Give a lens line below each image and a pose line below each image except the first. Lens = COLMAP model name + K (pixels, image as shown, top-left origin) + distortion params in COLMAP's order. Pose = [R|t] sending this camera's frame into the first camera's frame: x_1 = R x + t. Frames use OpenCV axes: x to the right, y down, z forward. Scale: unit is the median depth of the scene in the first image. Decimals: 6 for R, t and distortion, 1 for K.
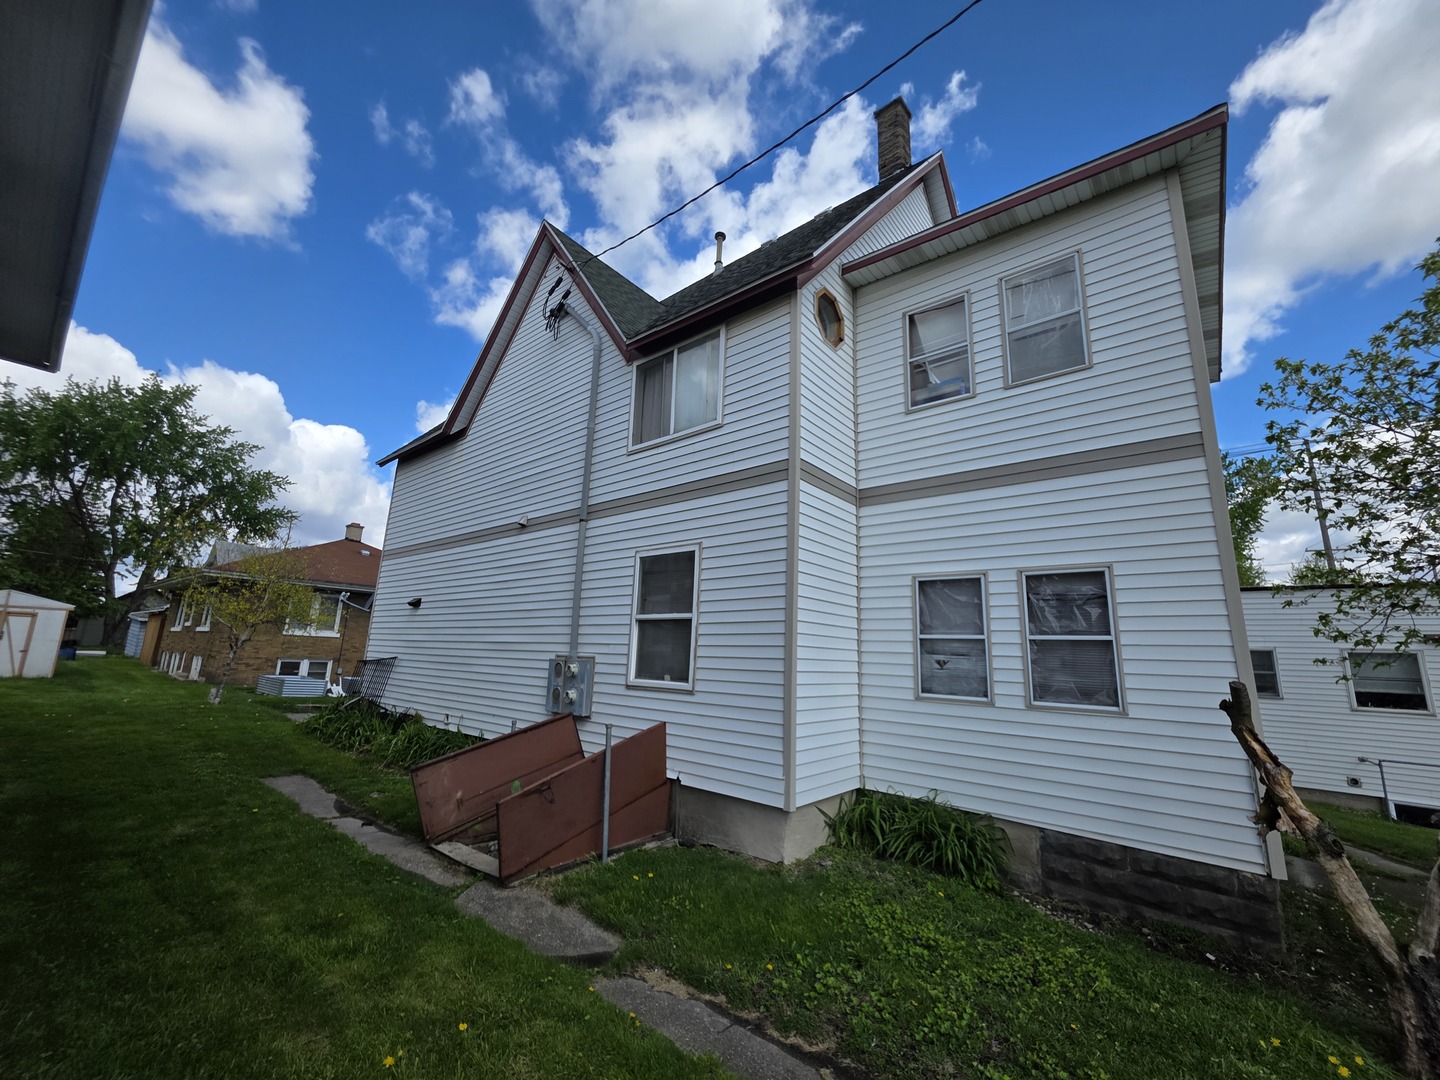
lens RADIAL K [[575.5, 0, 722.3], [0, 575.5, 537.8], [0, 0, 1]] dist [0.002528, 0.000303]
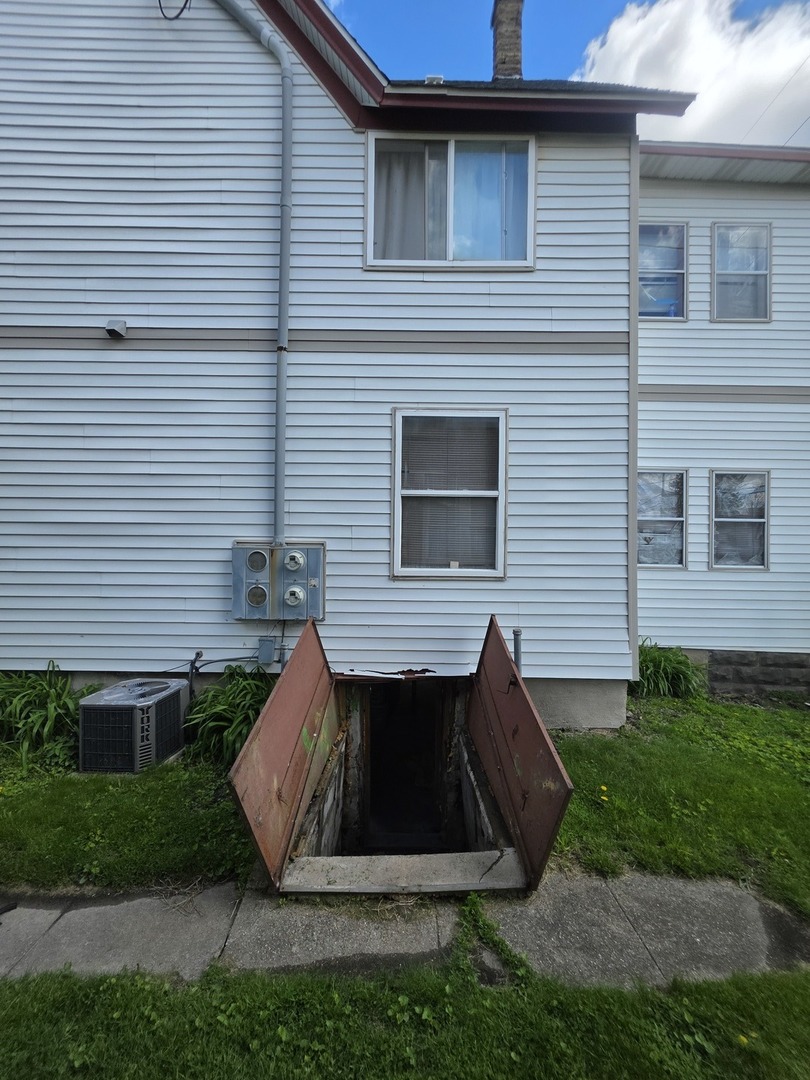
lens RADIAL K [[431.6, 0, 409.9], [0, 431.6, 534.7], [0, 0, 1]] dist [0.002528, 0.000303]
pose [[0.765703, -0.020225, 0.642876, -0.563521], [-0.116439, 0.978632, 0.169474, 0.099062], [-0.632567, -0.204622, 0.746987, 0.573918]]
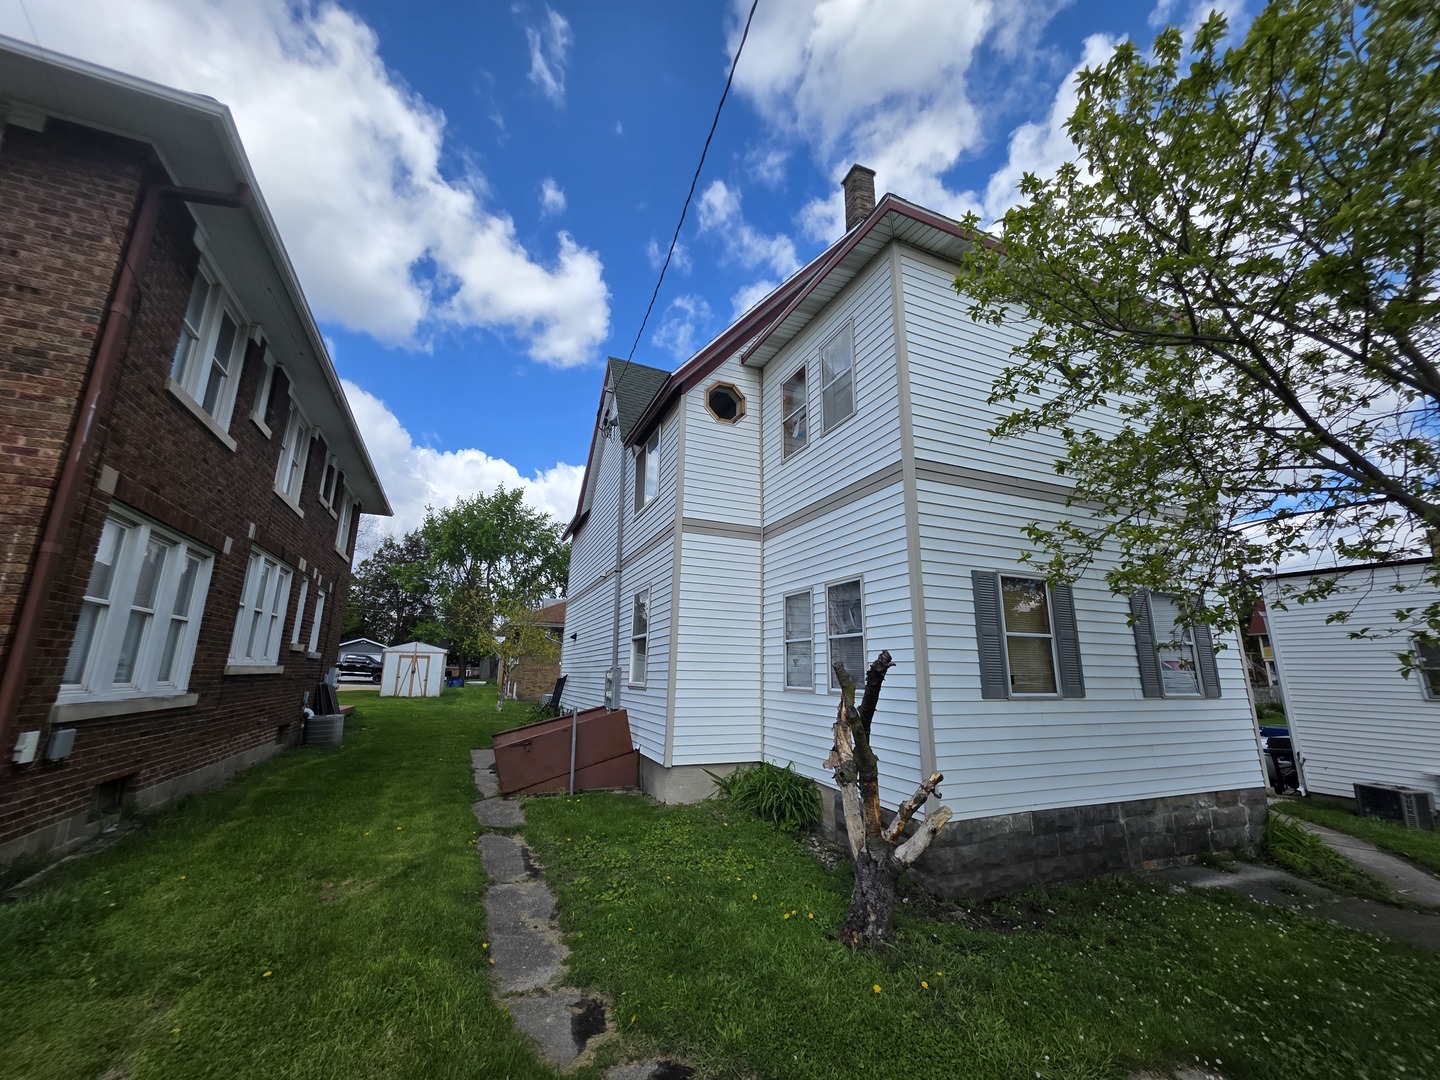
lens RADIAL K [[575.5, 0, 726.9], [0, 575.5, 536.9], [0, 0, 1]] dist [0.002528, 0.000303]
pose [[0.890906, -0.130511, -0.435033, 0.759455], [0.111950, 0.991374, -0.068152, 0.014528], [0.440175, 0.012016, 0.897832, -0.187137]]
